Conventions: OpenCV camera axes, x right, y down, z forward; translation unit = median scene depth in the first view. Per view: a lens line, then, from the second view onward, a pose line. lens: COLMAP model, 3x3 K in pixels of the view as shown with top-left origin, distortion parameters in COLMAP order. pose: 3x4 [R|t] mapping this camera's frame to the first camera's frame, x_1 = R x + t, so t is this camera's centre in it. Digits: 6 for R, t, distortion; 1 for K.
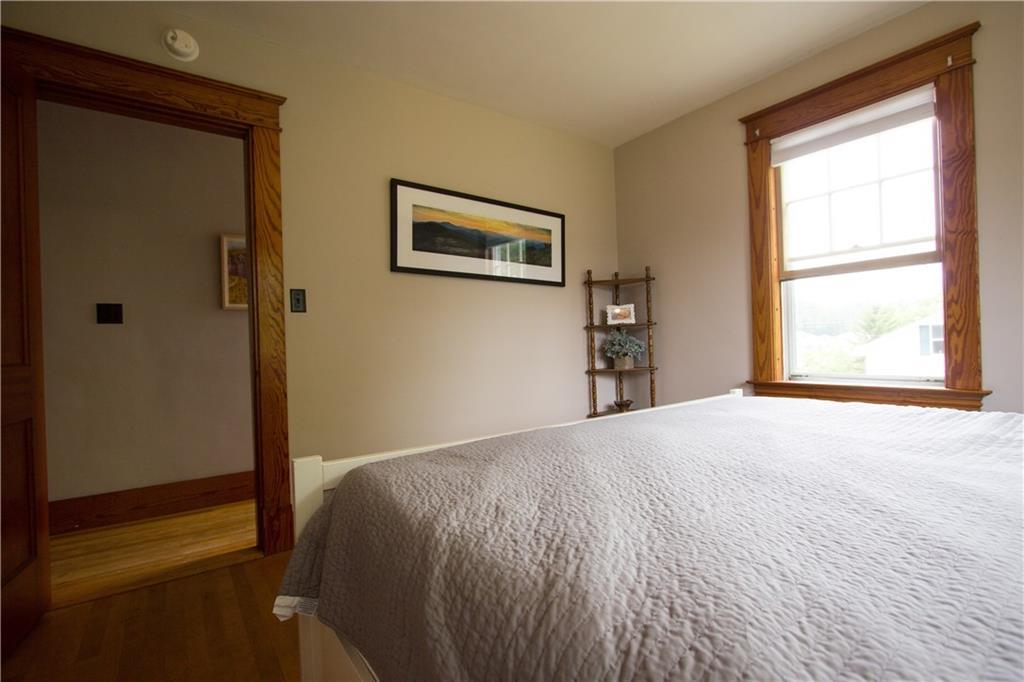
lens RADIAL K [[469.6, 0, 512.5], [0, 469.6, 352.4], [0, 0, 1]] dist [-0.001278, 0.000286]
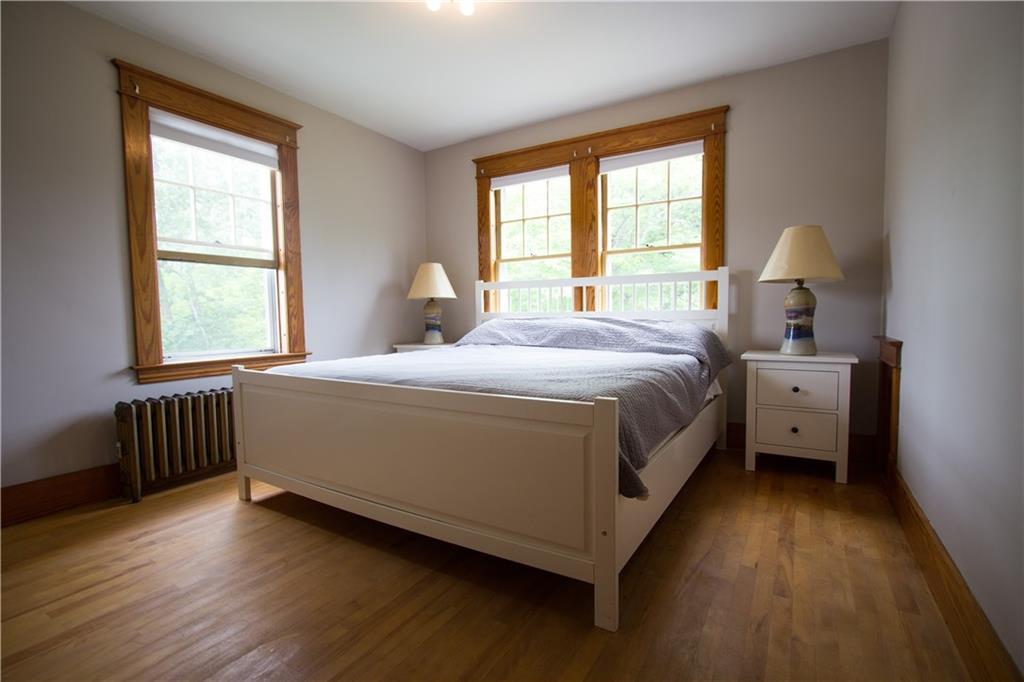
lens RADIAL K [[476.1, 0, 512.0], [0, 476.1, 341.0], [0, 0, 1]] dist [-0.016798, -0.000102]
pose [[-0.366274, -0.028445, 0.930072, -0.601355], [0.028153, 0.998736, 0.041632, -0.004838], [-0.930081, 0.041433, -0.365010, 0.694456]]
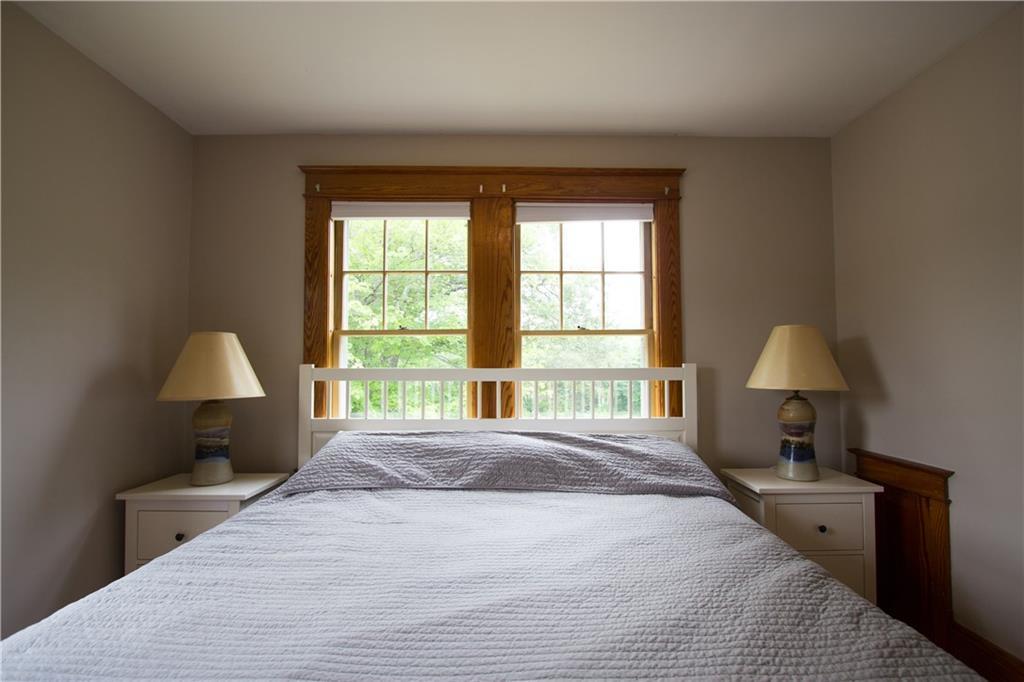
lens RADIAL K [[486.1, 0, 515.1], [0, 486.1, 345.0], [0, 0, 1]] dist [-0.017443, -0.000079]
pose [[-0.810551, 0.046180, 0.583844, 0.130182], [0.025325, 0.998718, -0.043836, -0.150030], [-0.585120, -0.020746, -0.810682, 0.752512]]
